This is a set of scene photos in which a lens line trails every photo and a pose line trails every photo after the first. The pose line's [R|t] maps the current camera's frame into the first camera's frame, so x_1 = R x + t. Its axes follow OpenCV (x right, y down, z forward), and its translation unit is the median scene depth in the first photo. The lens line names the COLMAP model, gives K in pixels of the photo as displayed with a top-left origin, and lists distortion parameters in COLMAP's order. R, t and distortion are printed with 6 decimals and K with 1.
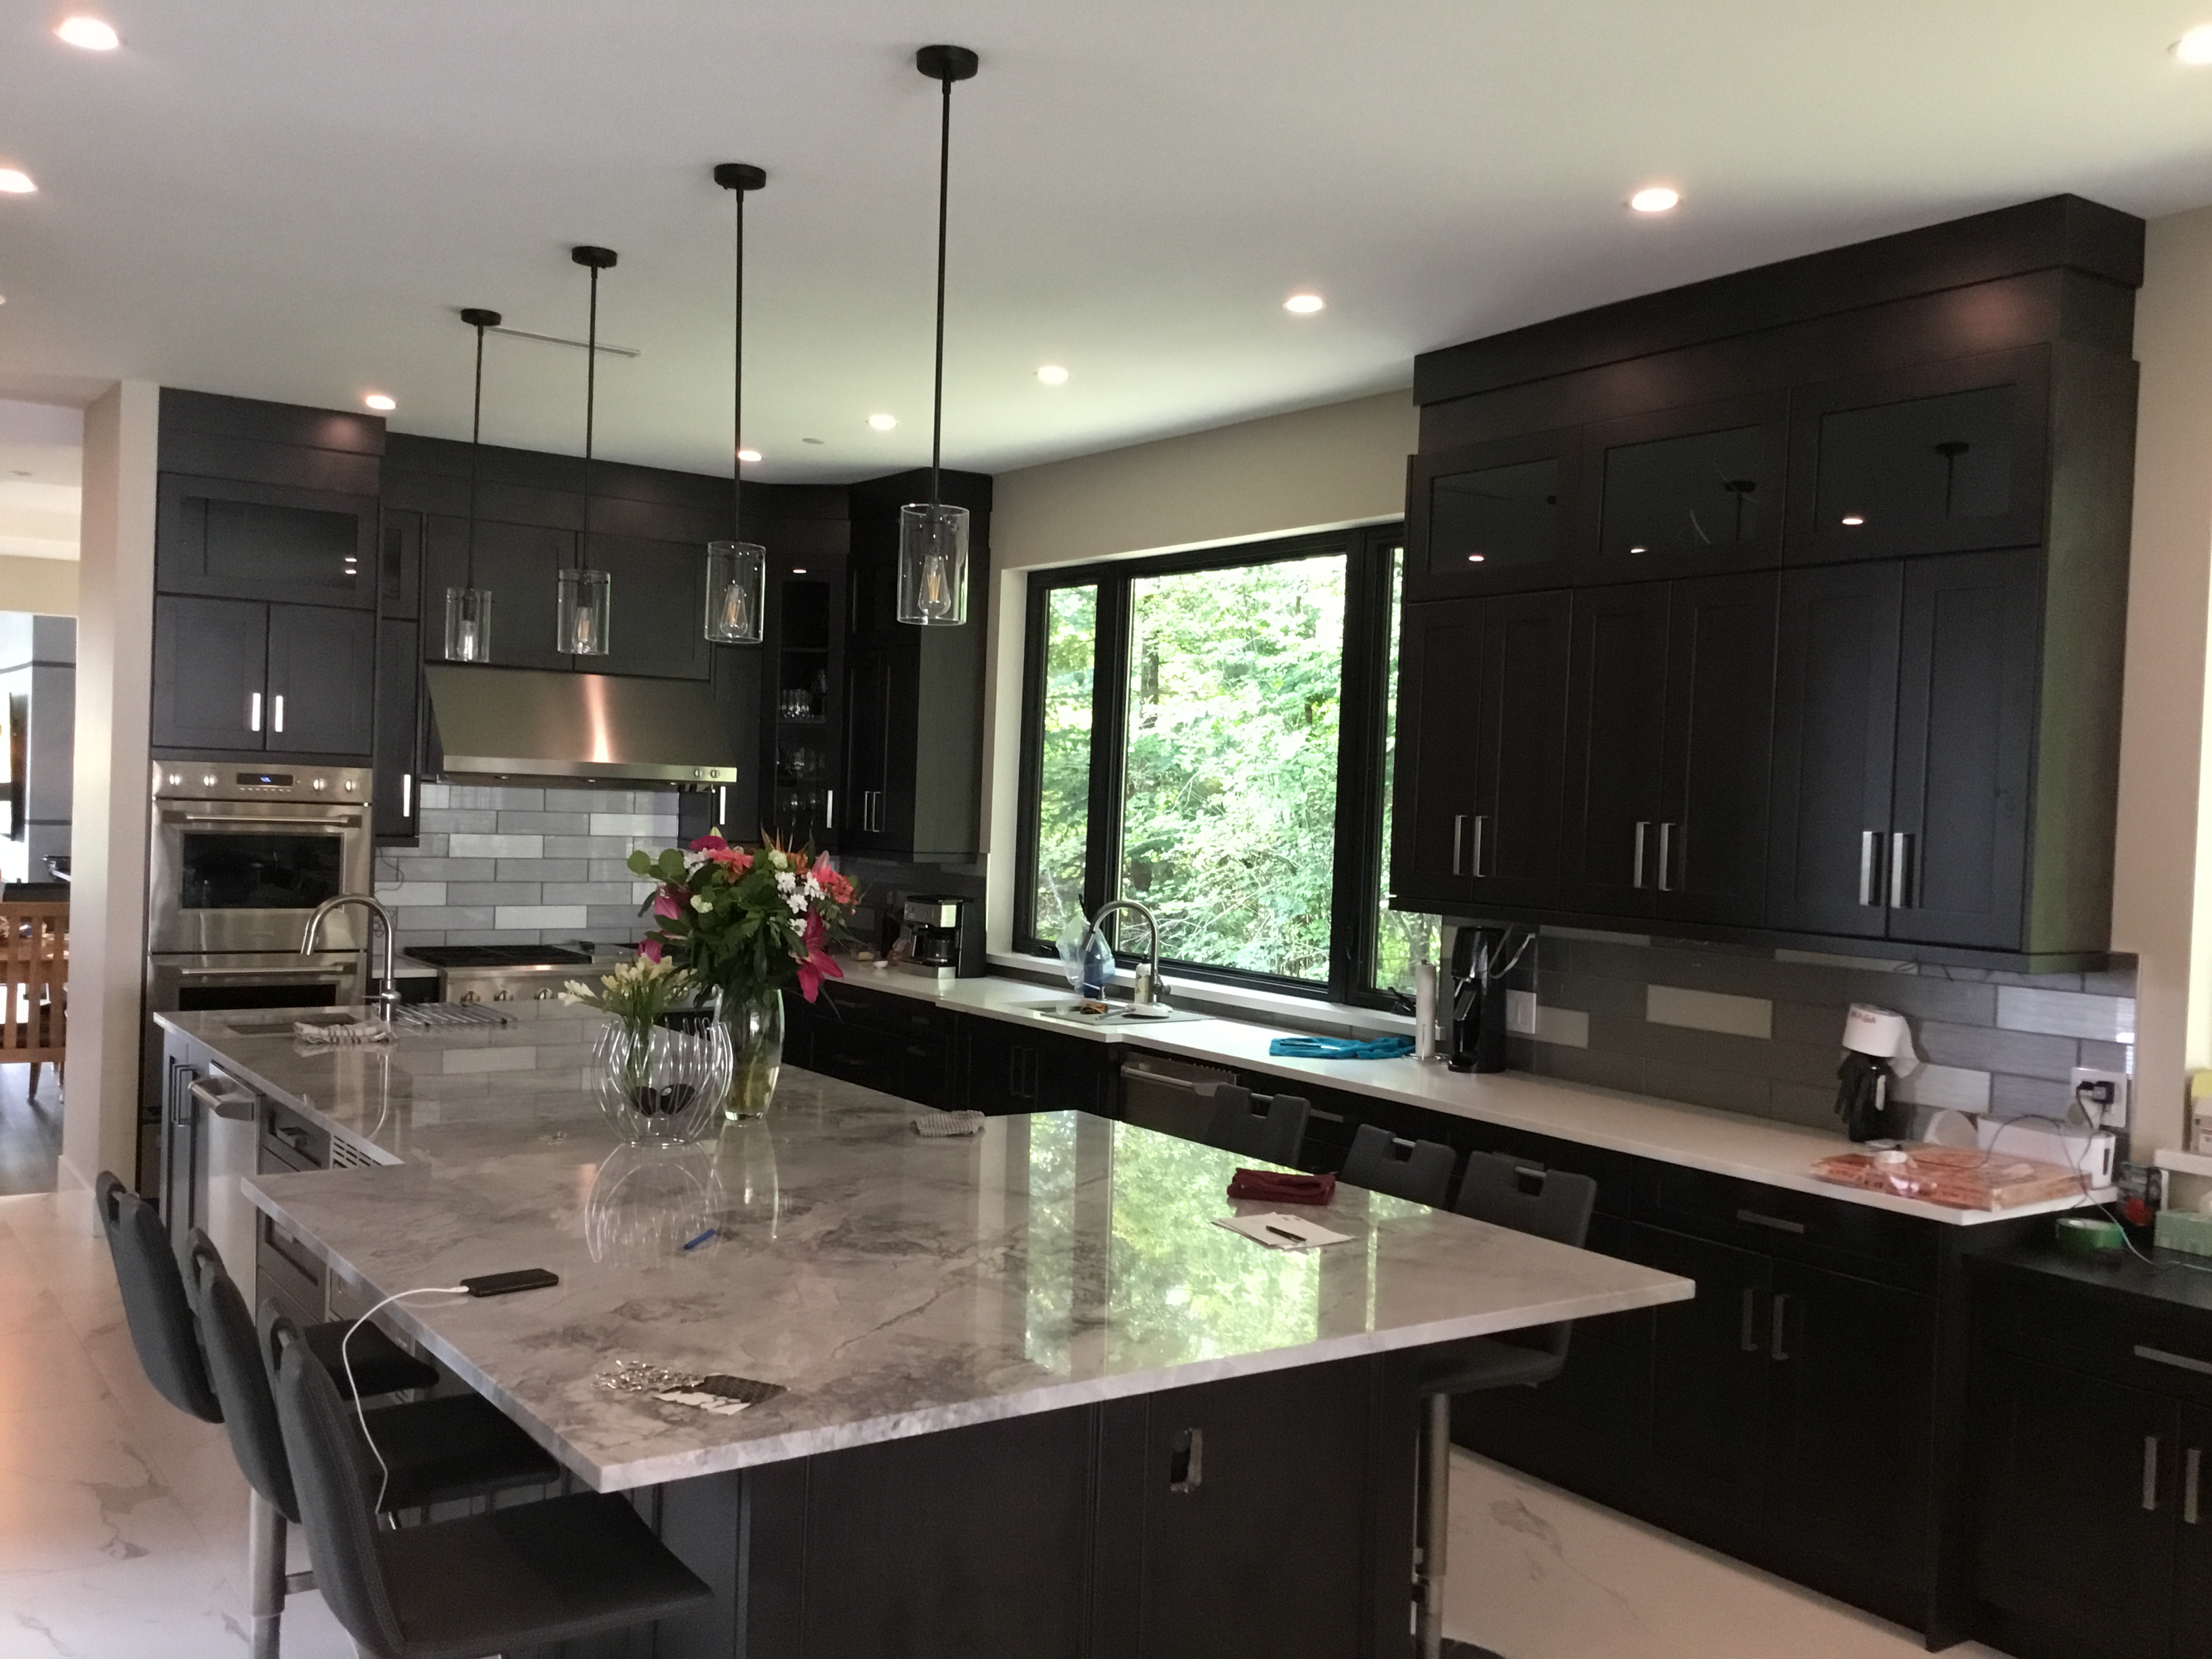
lens RADIAL K [[1986.8, 0, 1106.0], [0, 1986.8, 829.5], [0, 0, 1]] dist [0.159708, -0.406150]
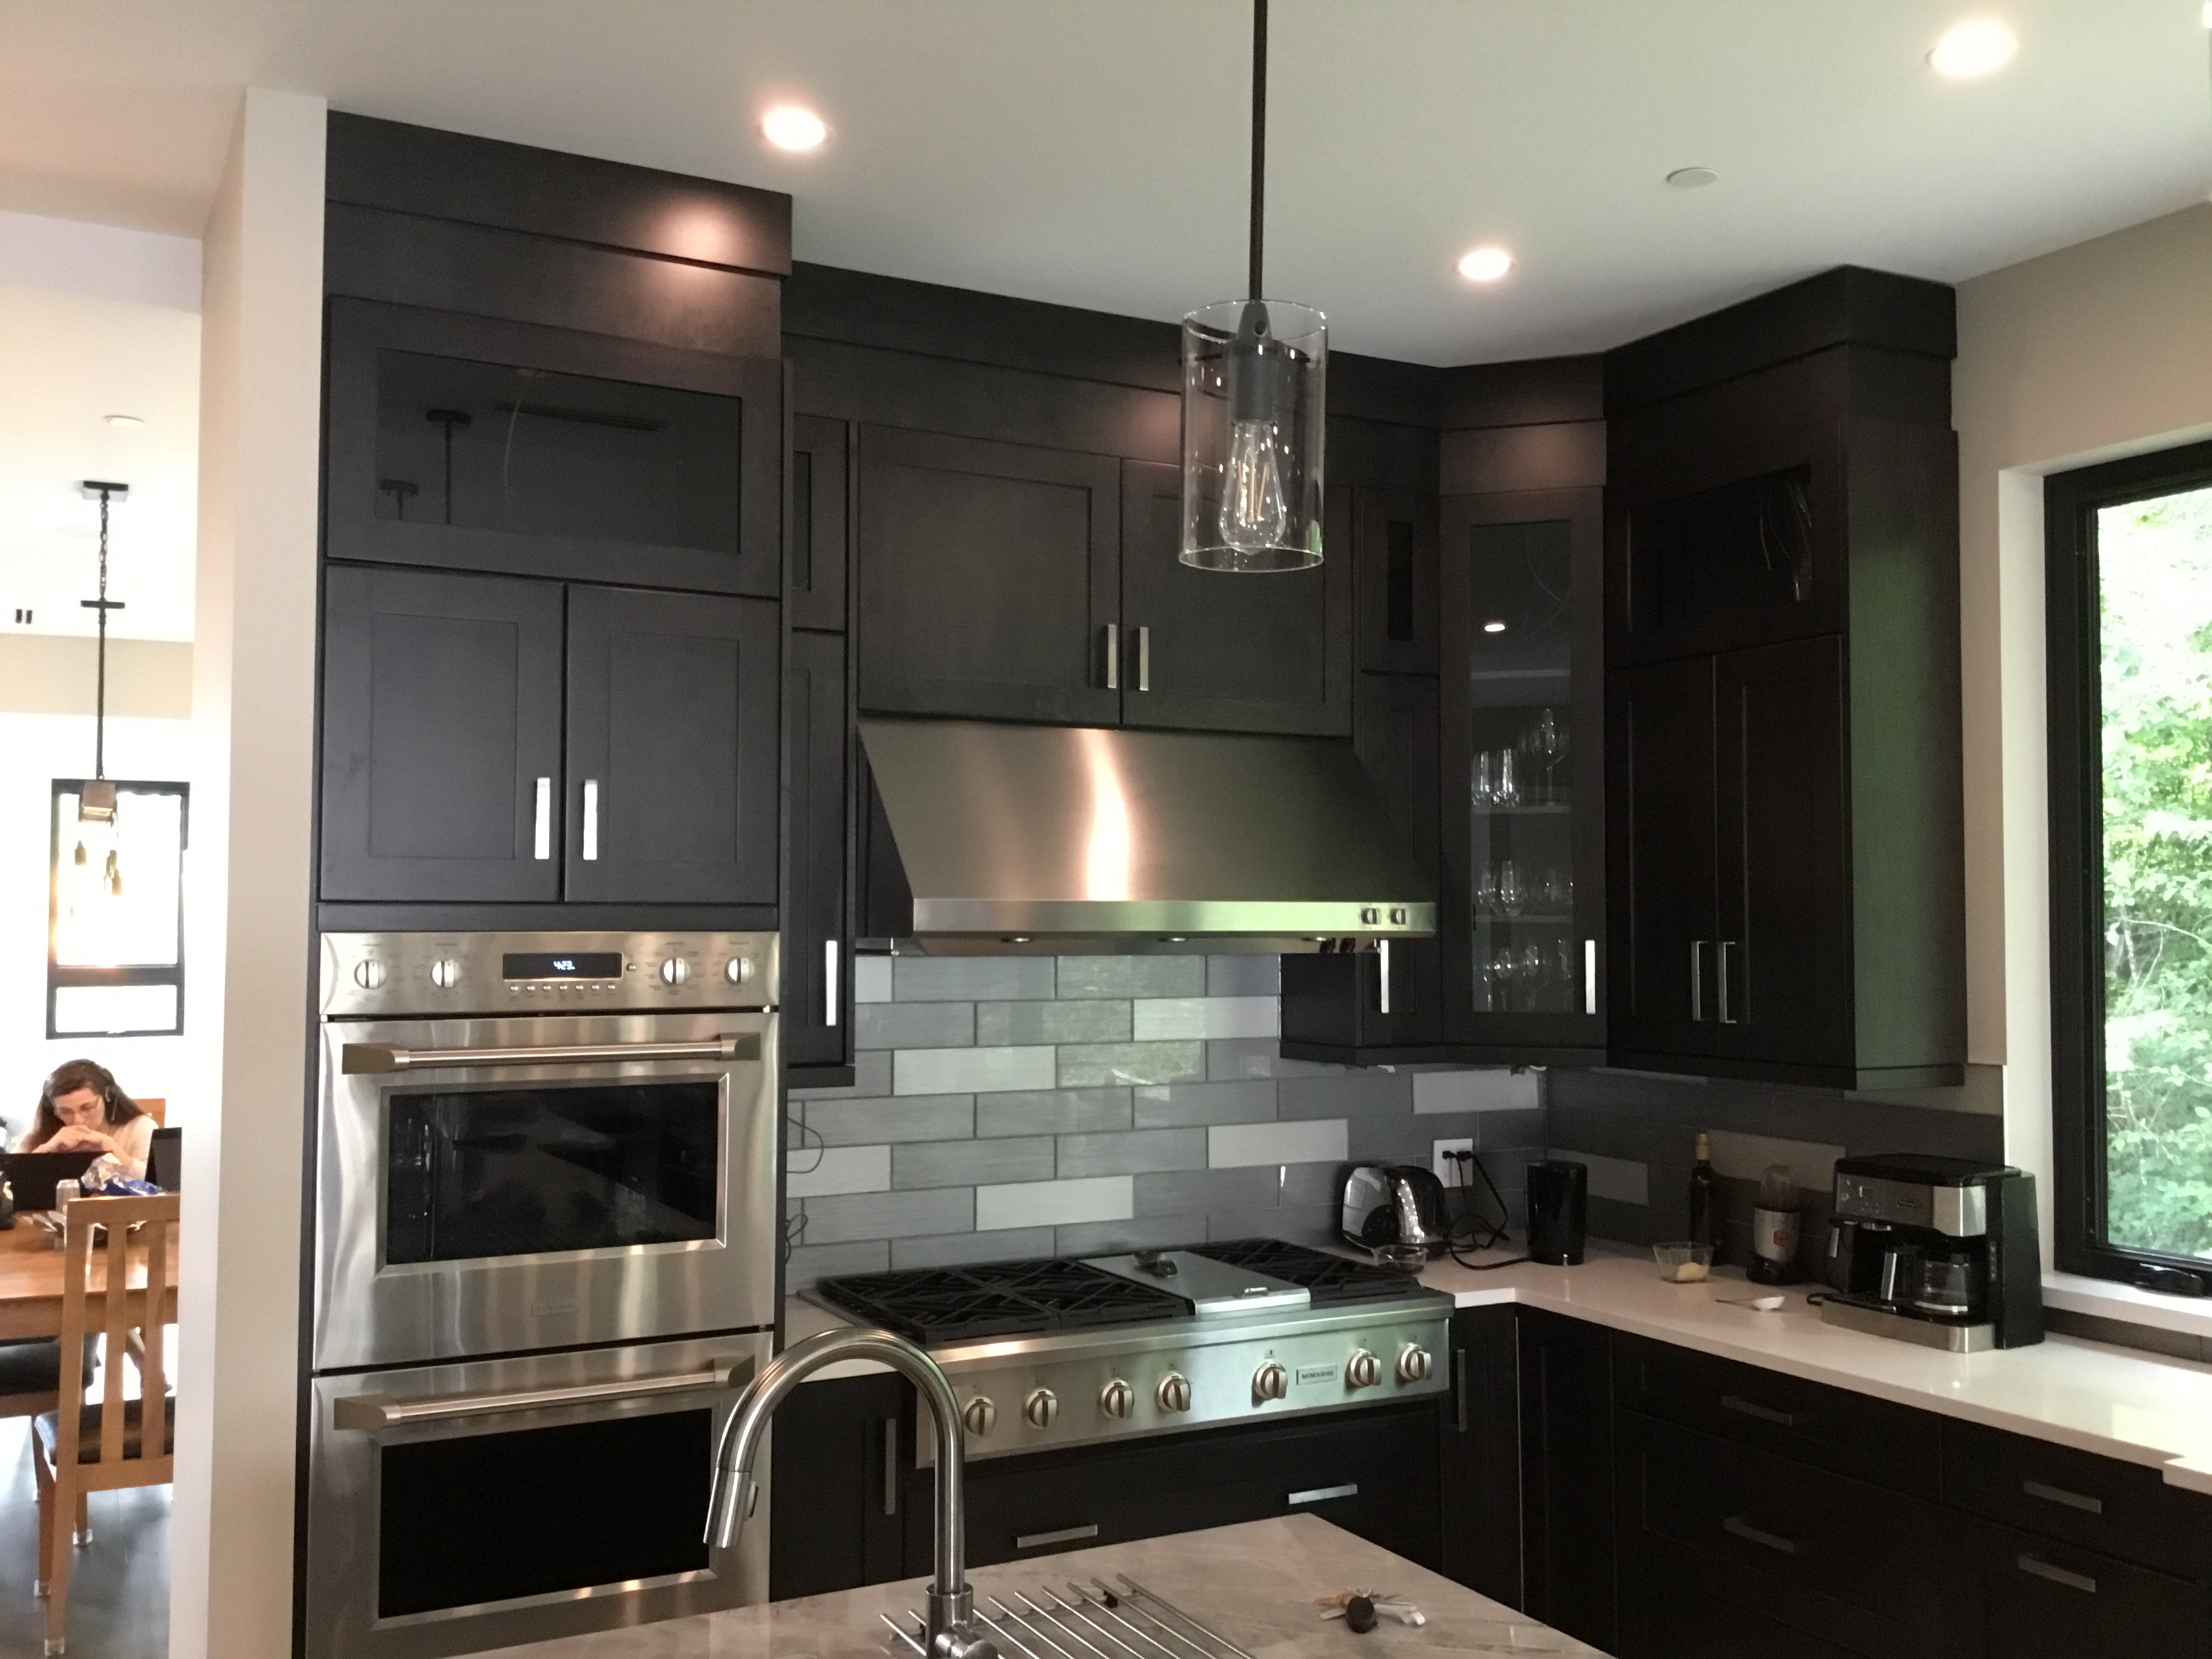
lens RADIAL K [[1986.8, 0, 1106.0], [0, 1986.8, 829.5], [0, 0, 1]] dist [0.159708, -0.406150]
pose [[0.993545, -0.039496, -0.106344, -0.227977], [0.032547, 0.997268, -0.066308, -0.019933], [0.108673, 0.062419, 0.992116, 0.521283]]
